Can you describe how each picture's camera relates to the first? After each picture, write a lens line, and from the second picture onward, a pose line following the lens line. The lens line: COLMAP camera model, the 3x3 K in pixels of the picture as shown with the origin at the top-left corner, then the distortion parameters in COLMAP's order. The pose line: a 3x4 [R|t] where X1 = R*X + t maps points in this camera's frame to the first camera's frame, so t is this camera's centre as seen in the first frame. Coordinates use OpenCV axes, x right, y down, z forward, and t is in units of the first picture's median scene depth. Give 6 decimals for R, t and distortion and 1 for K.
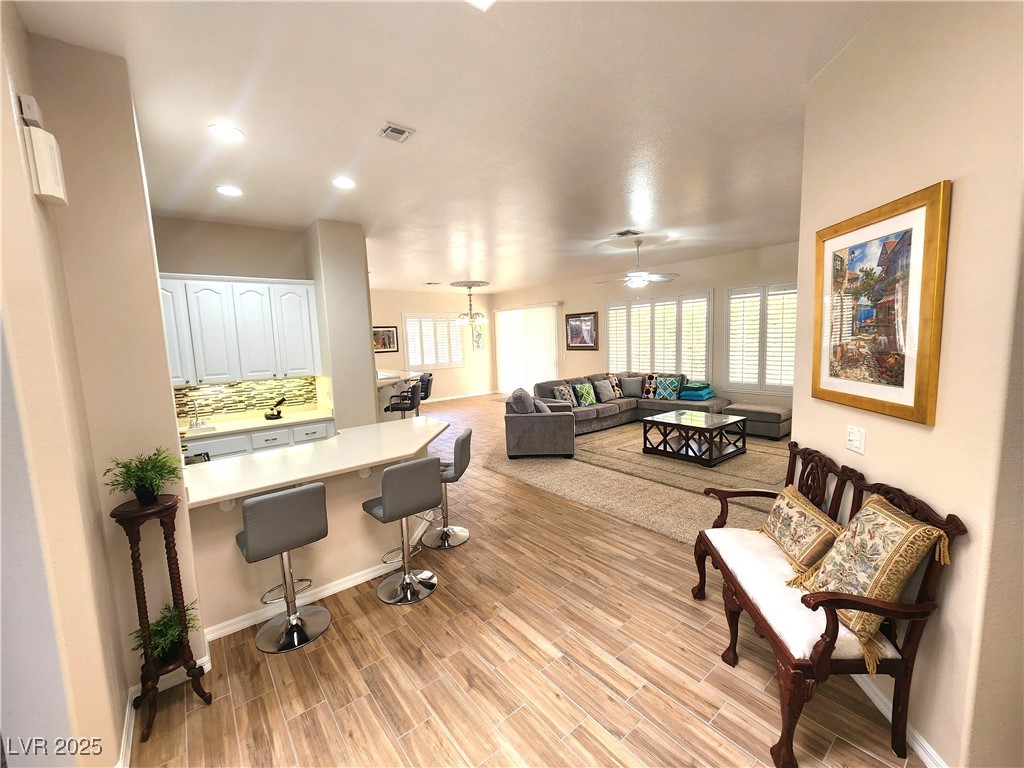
lens RADIAL K [[418.7, 0, 513.7], [0, 418.7, 382.9], [0, 0, 1]] dist [0.000637, -0.000304]
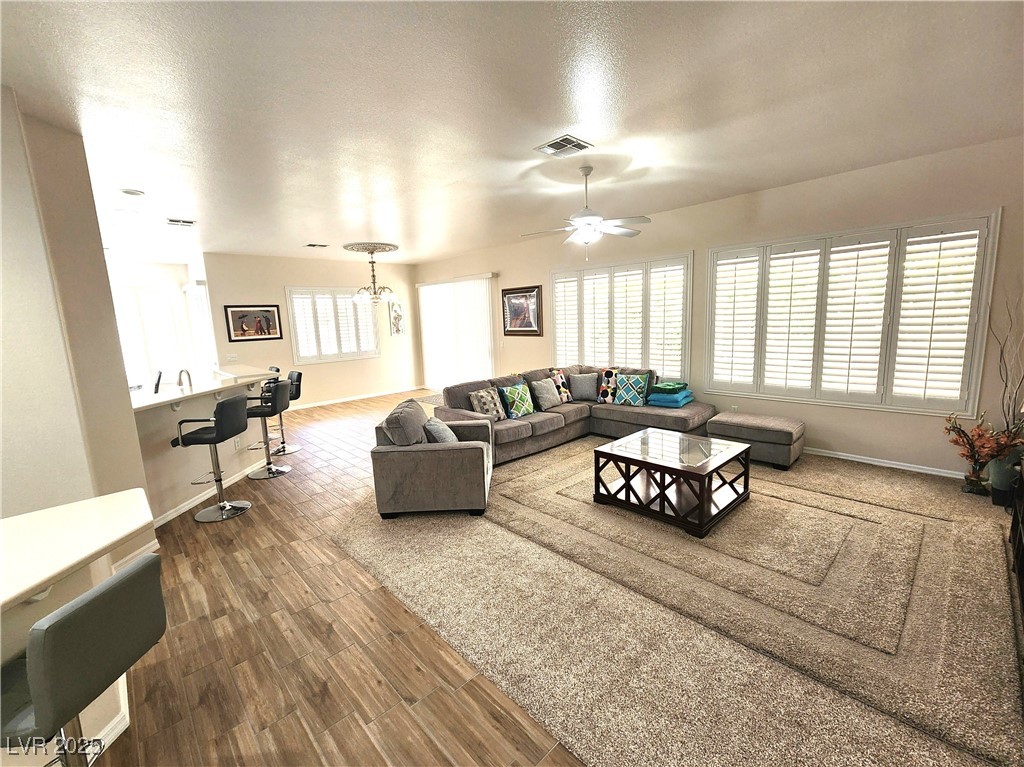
lens RADIAL K [[418.7, 0, 513.7], [0, 418.7, 382.4], [0, 0, 1]] dist [0.000637, -0.000304]
pose [[0.996598, -0.015306, 0.080981, 0.105786], [0.011678, 0.998914, 0.045095, -0.035371], [-0.081584, -0.043996, 0.995695, 0.293029]]
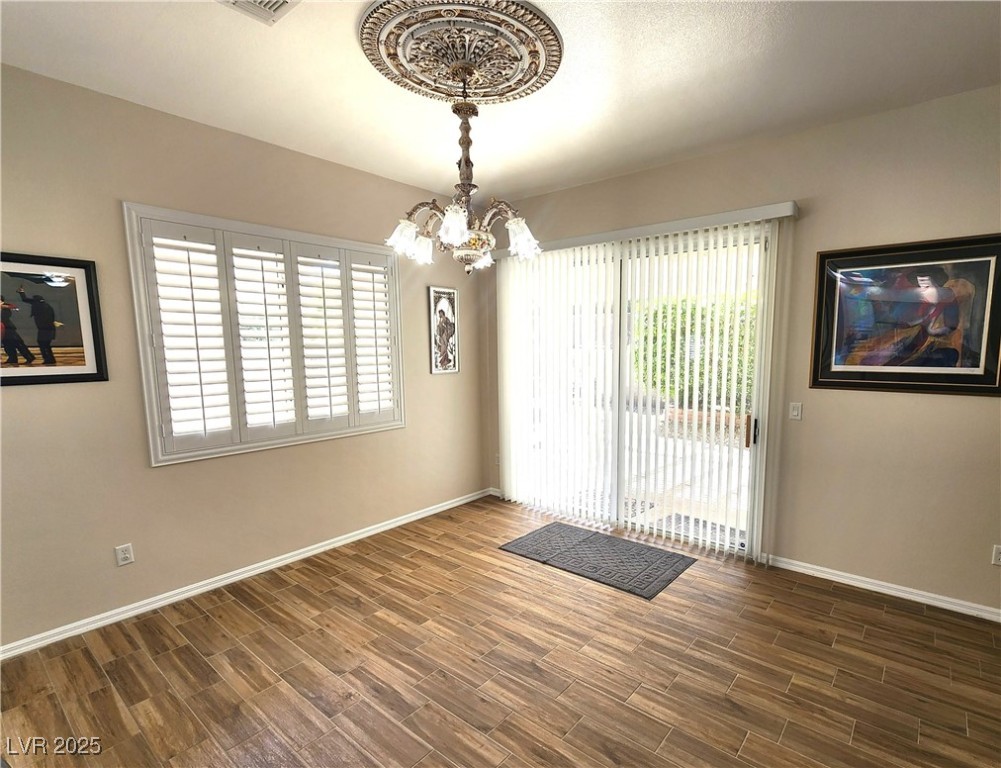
lens RADIAL K [[492.0, 0, 548.0], [0, 492.0, 405.8], [0, 0, 1]] dist [-0.000979, -0.000050]
pose [[0.974865, 0.003509, 0.222768, -0.144711], [-0.006336, 0.999908, 0.011976, -0.090273], [-0.222705, -0.013087, 0.974798, 0.956033]]
